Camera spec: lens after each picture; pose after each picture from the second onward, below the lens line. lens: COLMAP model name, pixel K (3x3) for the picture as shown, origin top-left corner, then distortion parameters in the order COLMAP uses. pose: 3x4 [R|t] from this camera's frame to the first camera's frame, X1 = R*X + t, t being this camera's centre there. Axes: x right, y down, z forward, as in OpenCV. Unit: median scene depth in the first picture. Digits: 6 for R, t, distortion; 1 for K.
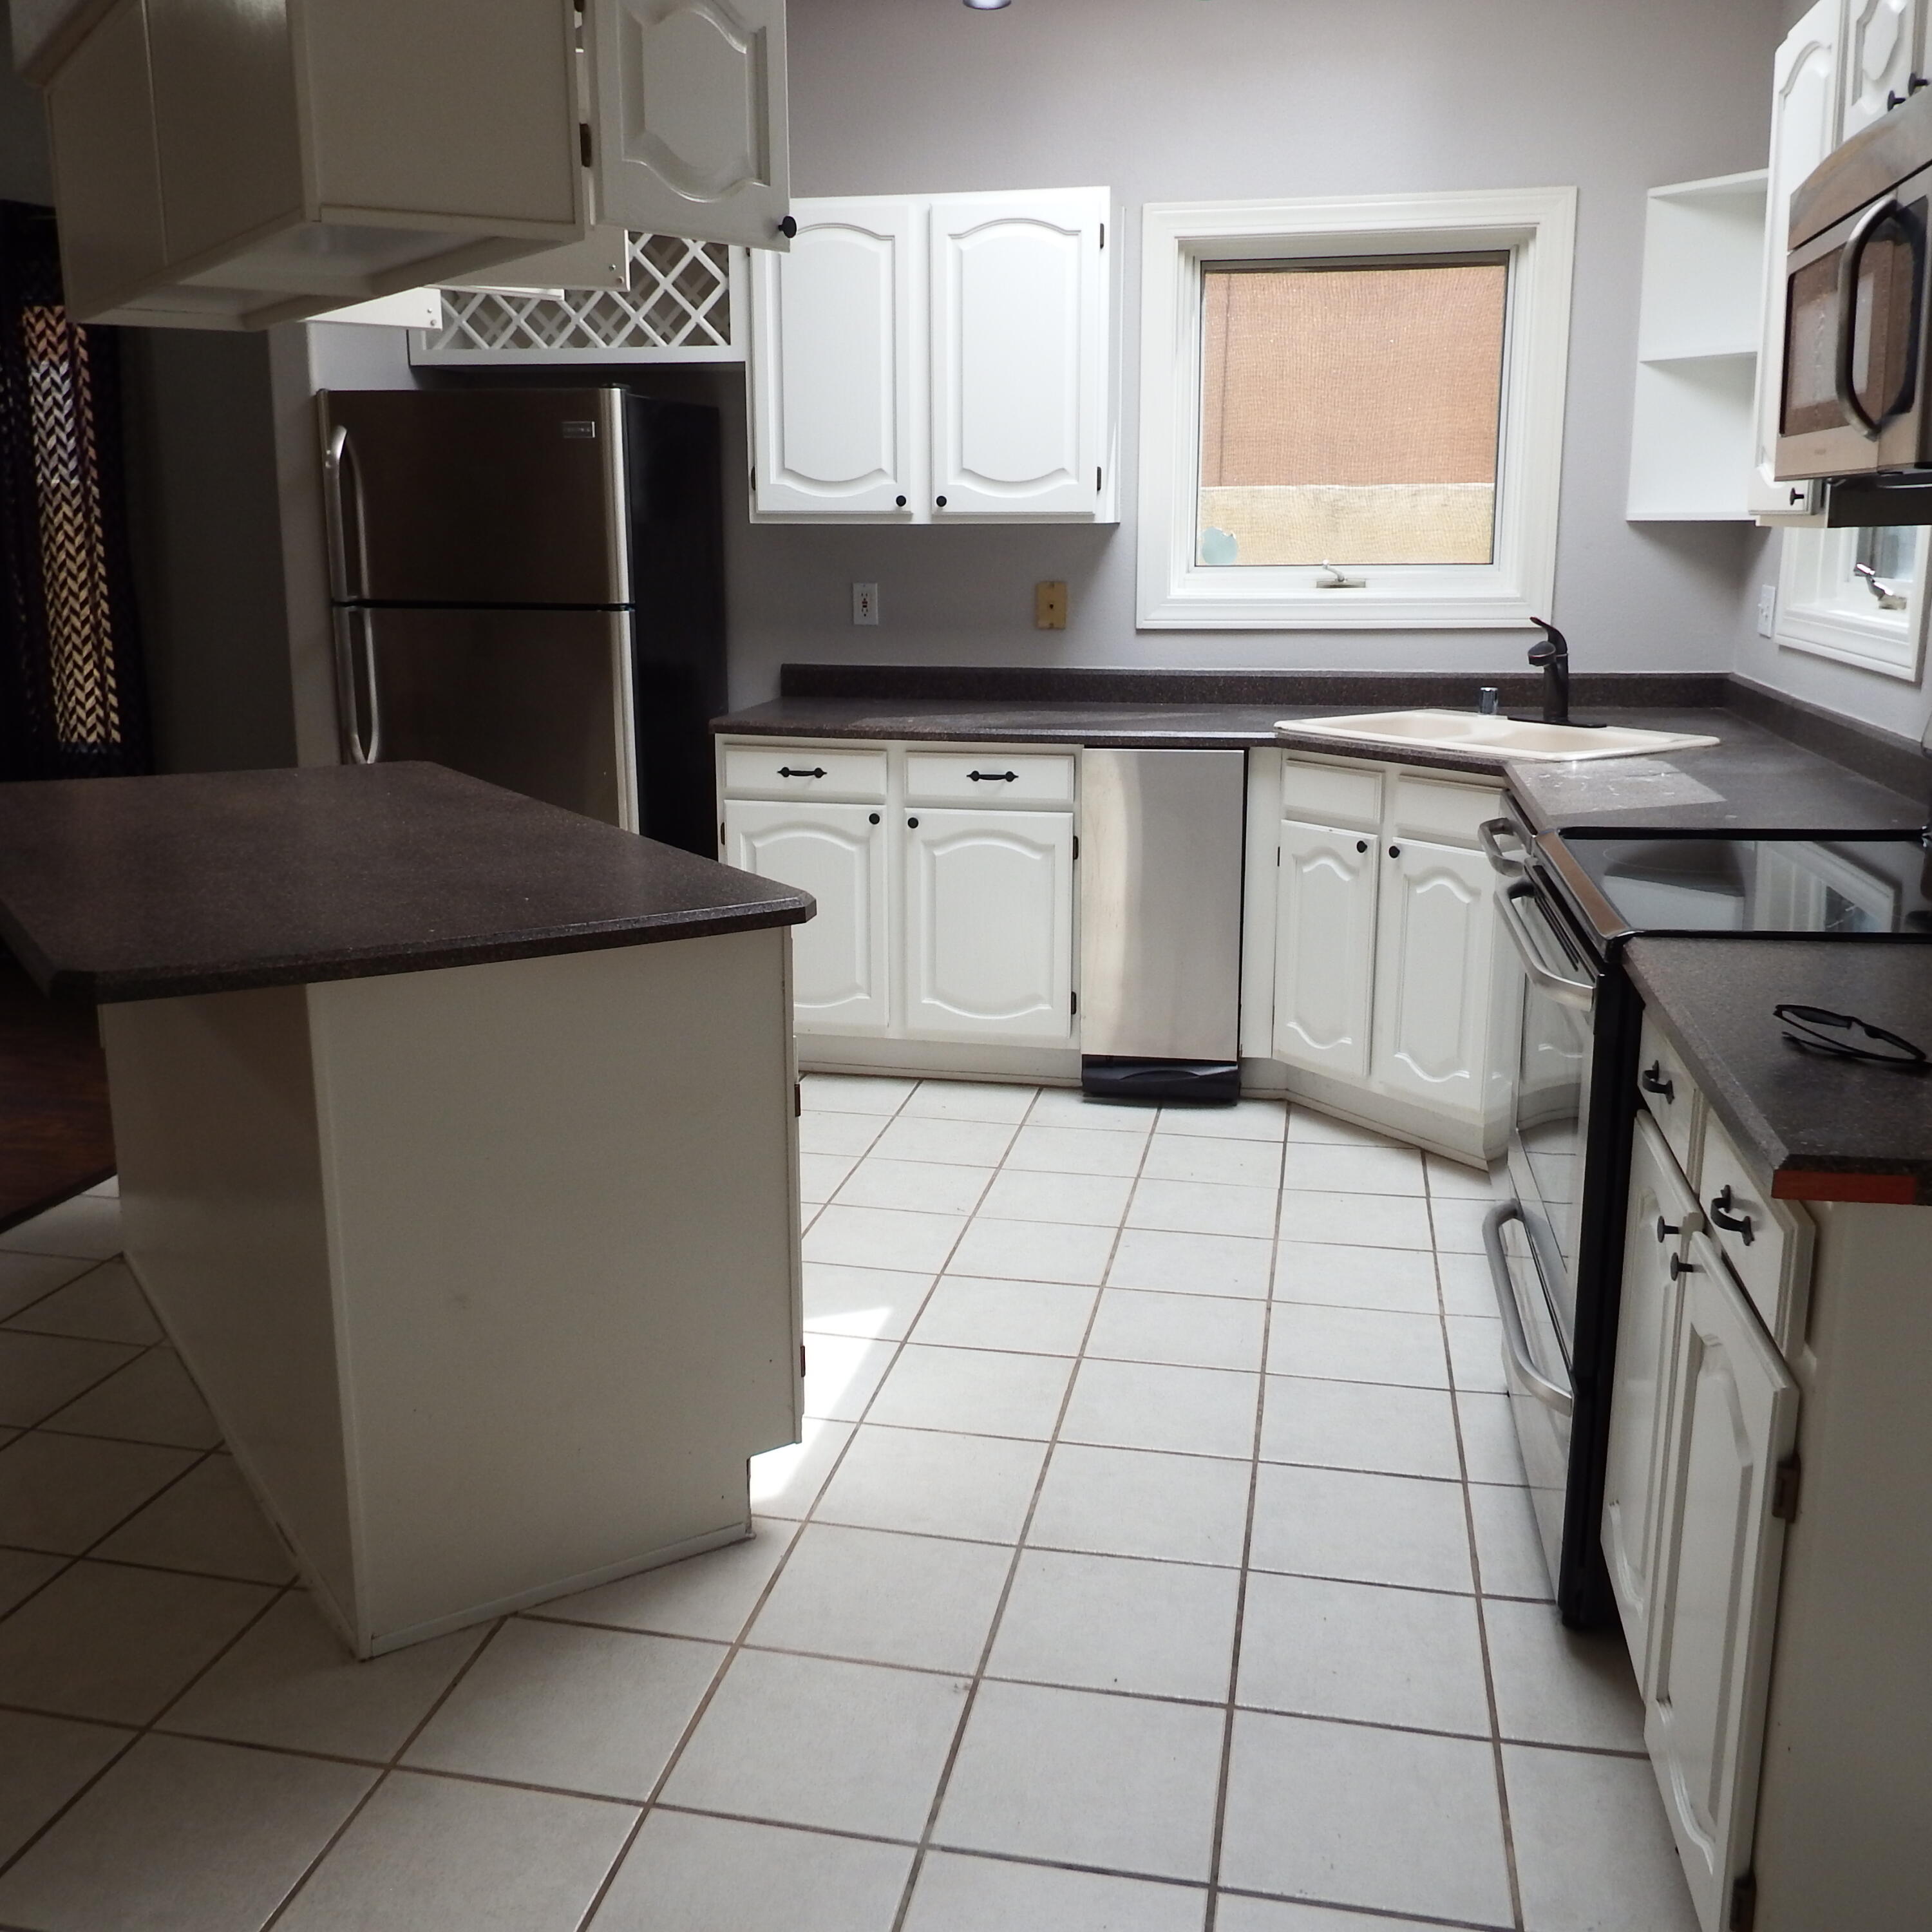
lens RADIAL K [[1928.9, 0, 966.0], [0, 1928.9, 966.0], [0, 0, 1]] dist [-0.003812, 0.002545]
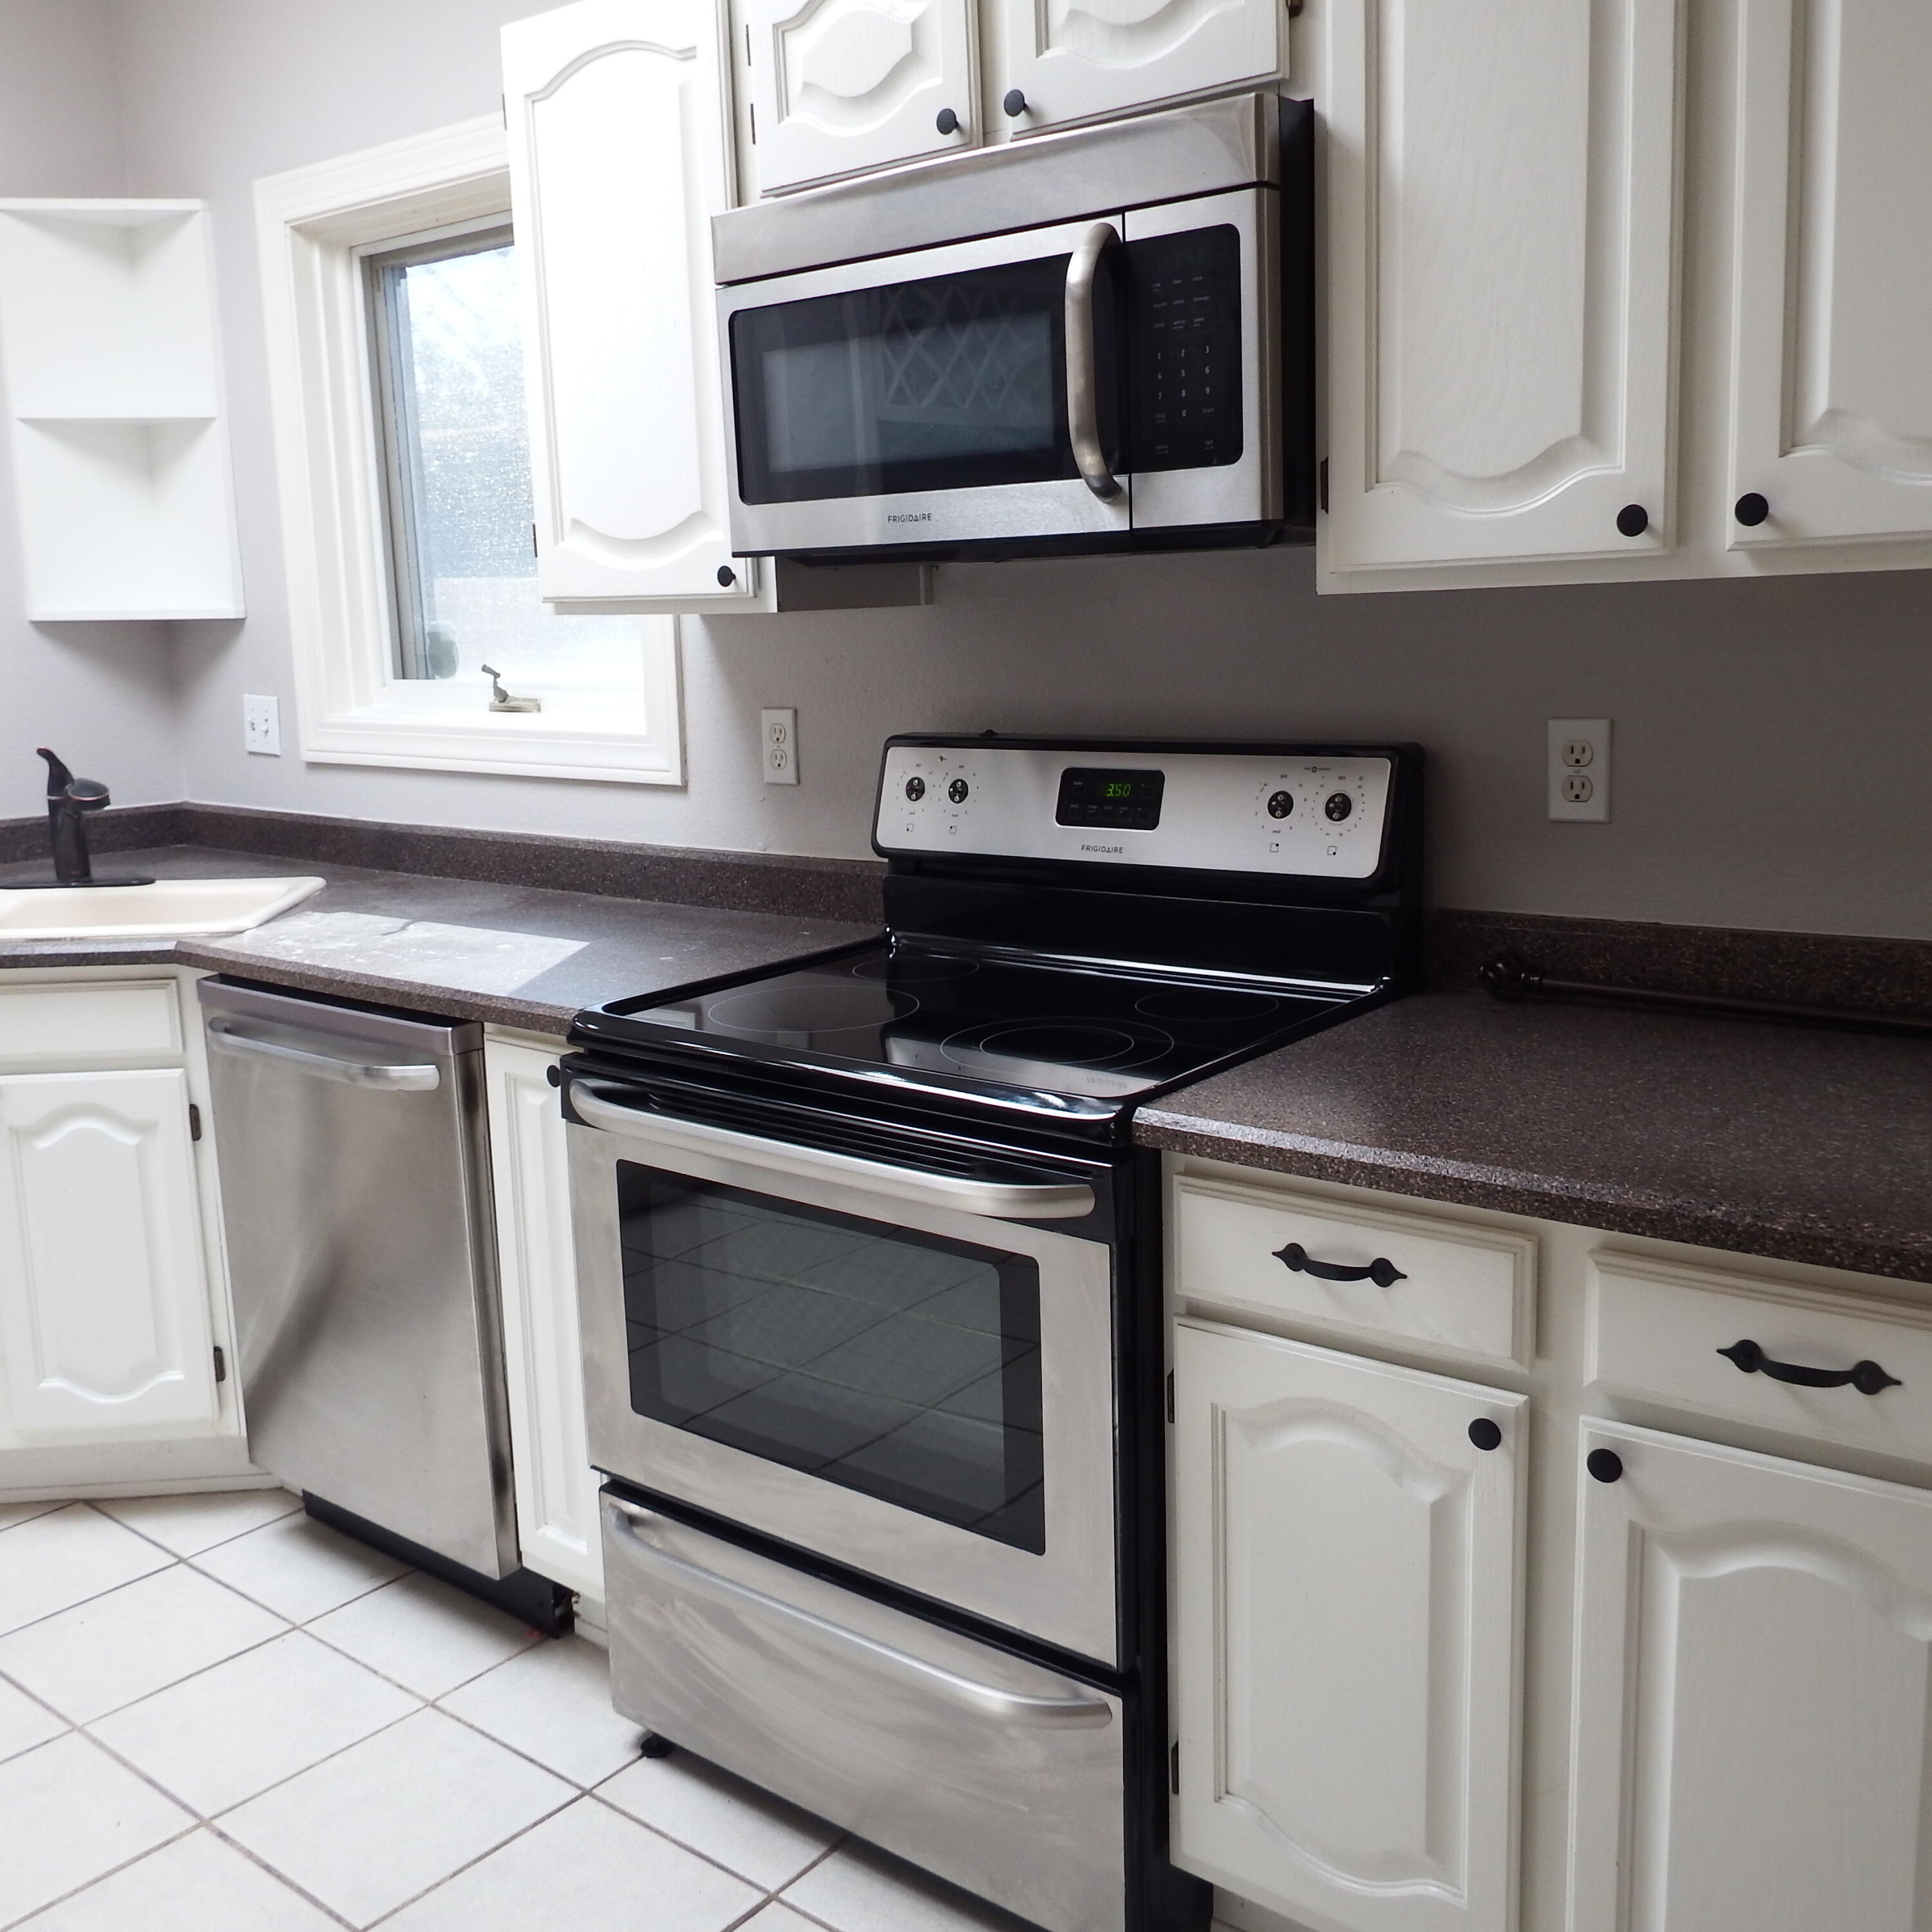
lens RADIAL K [[1881.2, 0, 968.5], [0, 1881.2, 918.5], [0, 0, 1]] dist [0.011111, 0.013476]
pose [[0.468840, -0.143857, 0.871490, -0.461327], [0.209876, 0.976535, 0.048289, -0.196901], [-0.857987, 0.160265, 0.488031, 0.891166]]
